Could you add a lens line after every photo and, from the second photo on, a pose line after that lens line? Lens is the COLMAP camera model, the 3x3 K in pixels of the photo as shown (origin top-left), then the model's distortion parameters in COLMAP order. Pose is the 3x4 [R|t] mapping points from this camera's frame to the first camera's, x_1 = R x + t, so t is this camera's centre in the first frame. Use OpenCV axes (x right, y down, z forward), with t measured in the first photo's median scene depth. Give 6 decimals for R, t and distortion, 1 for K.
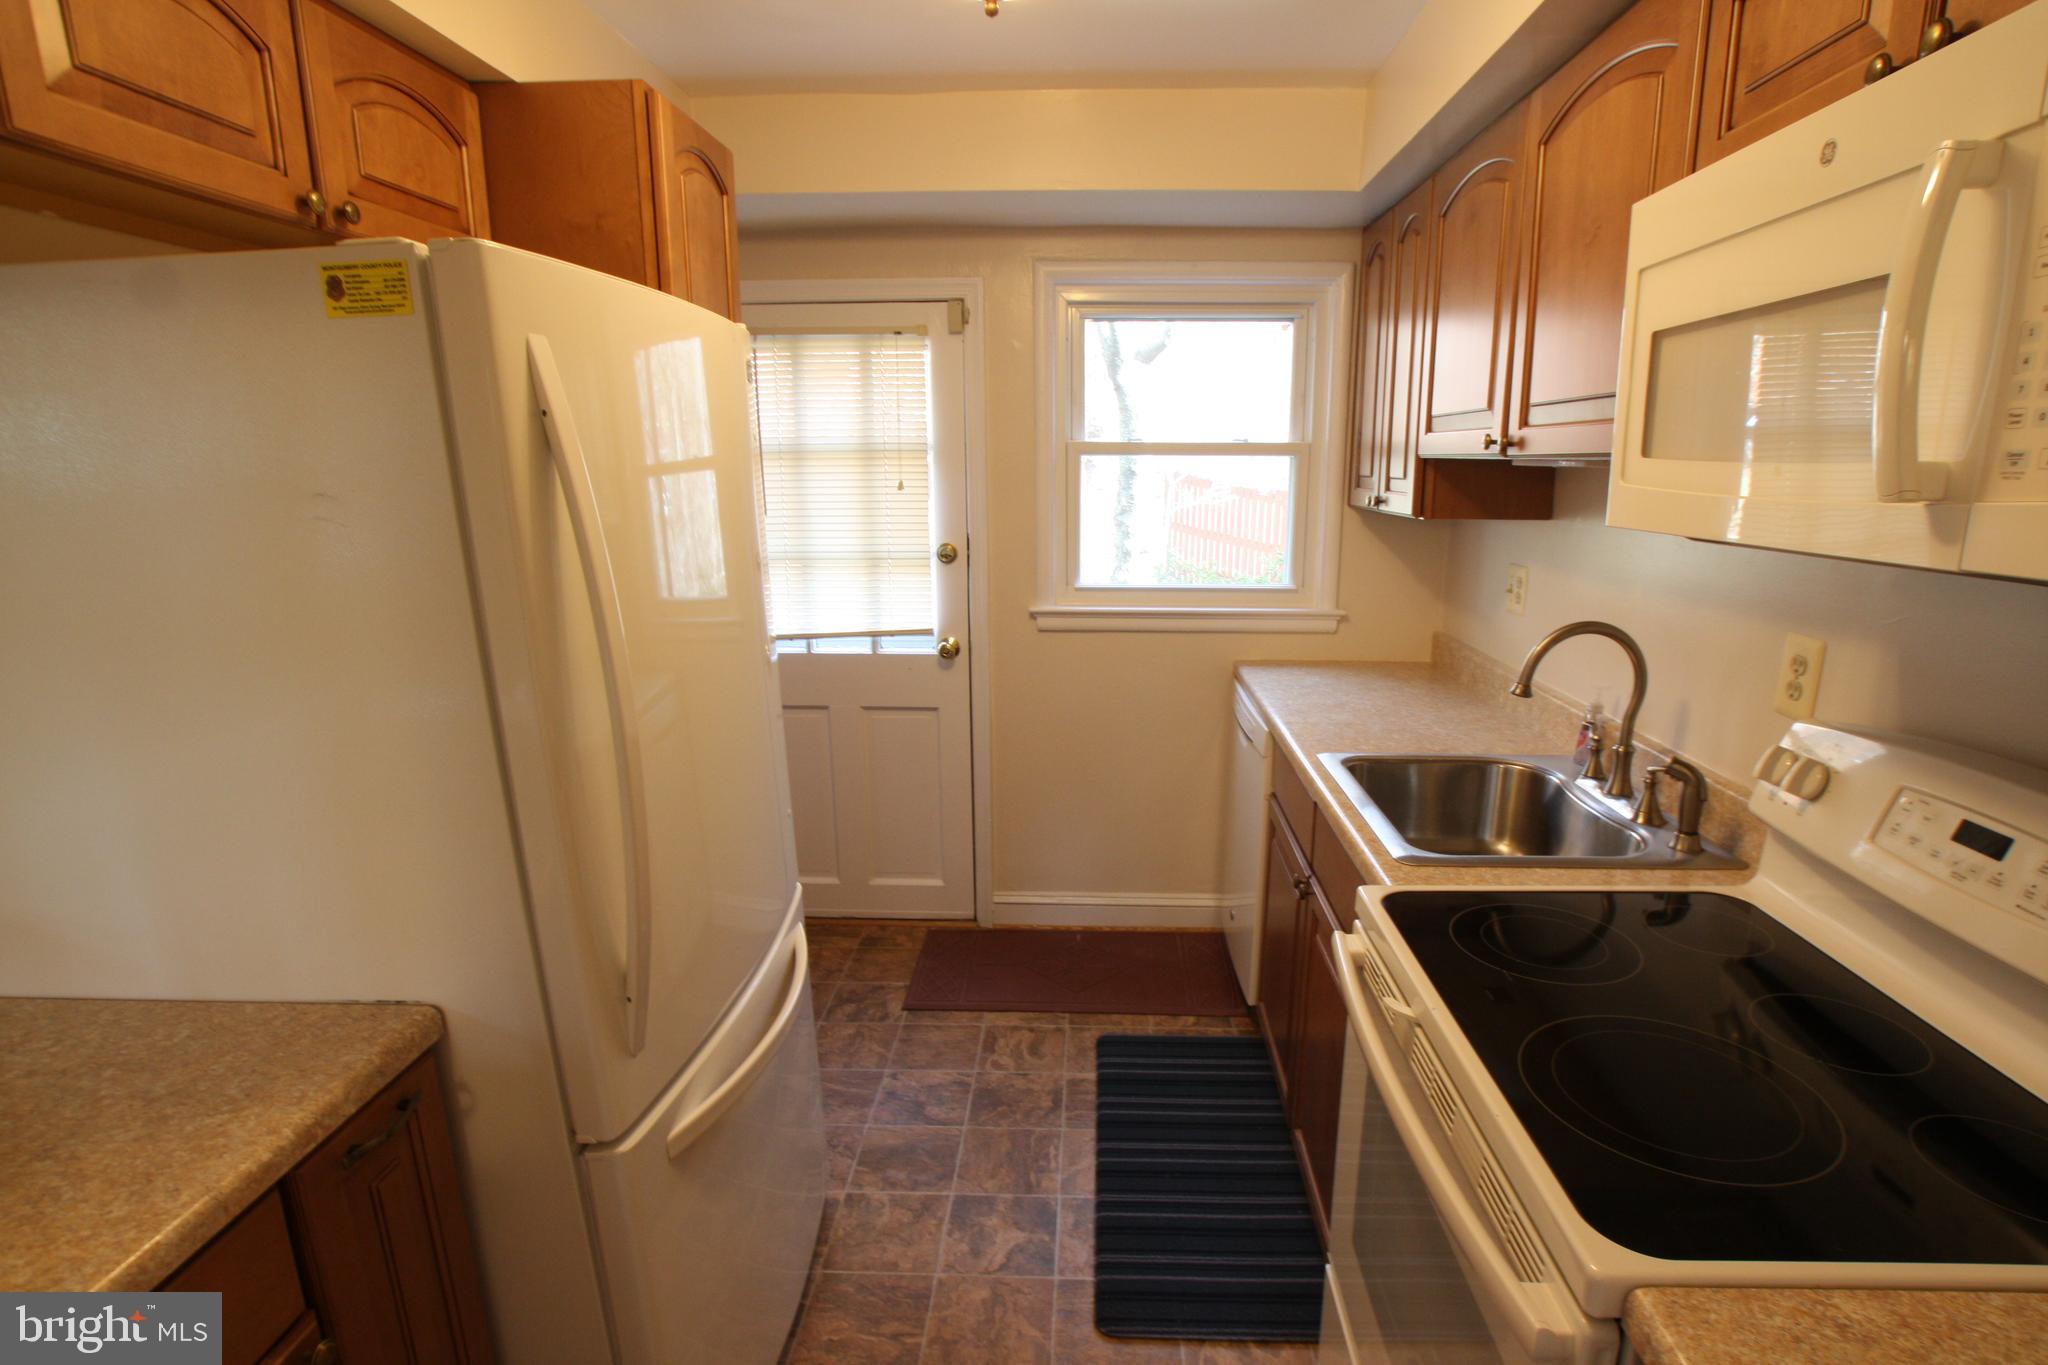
lens RADIAL K [[1049.1, 0, 1067.1], [0, 1049.1, 710.7], [0, 0, 1]] dist [-0.074312, 0.044494]
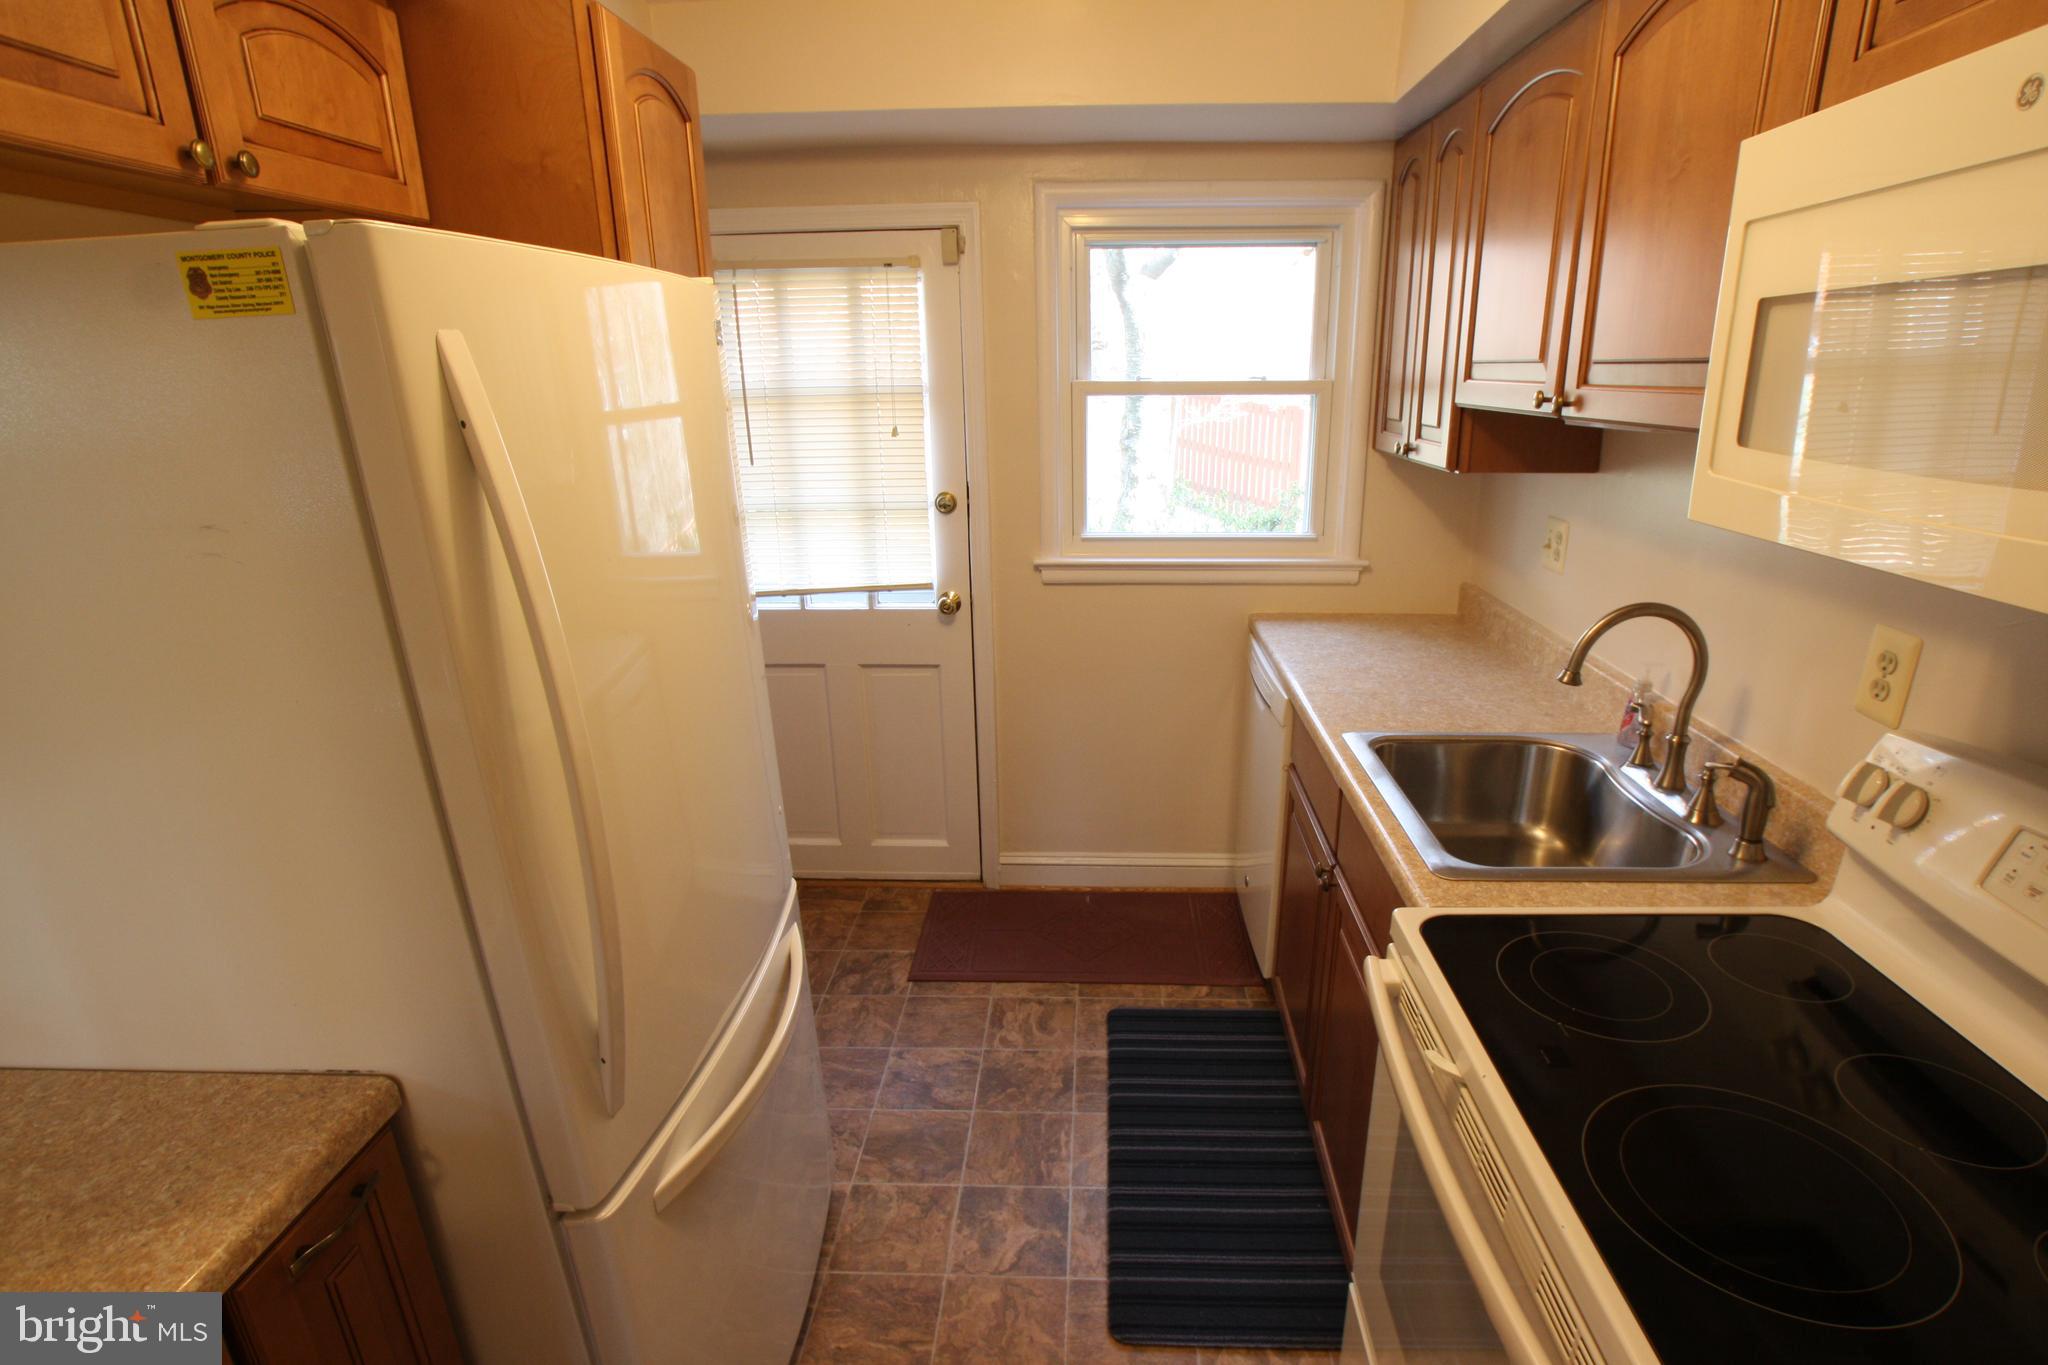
lens RADIAL K [[1039.8, 0, 1062.2], [0, 1039.8, 708.3], [0, 0, 1]] dist [-0.065200, 0.032135]
pose [[0.999923, -0.007546, -0.009872, -0.002803], [0.008381, 0.996132, 0.087471, -0.071286], [0.009174, -0.087547, 0.996118, 0.081909]]
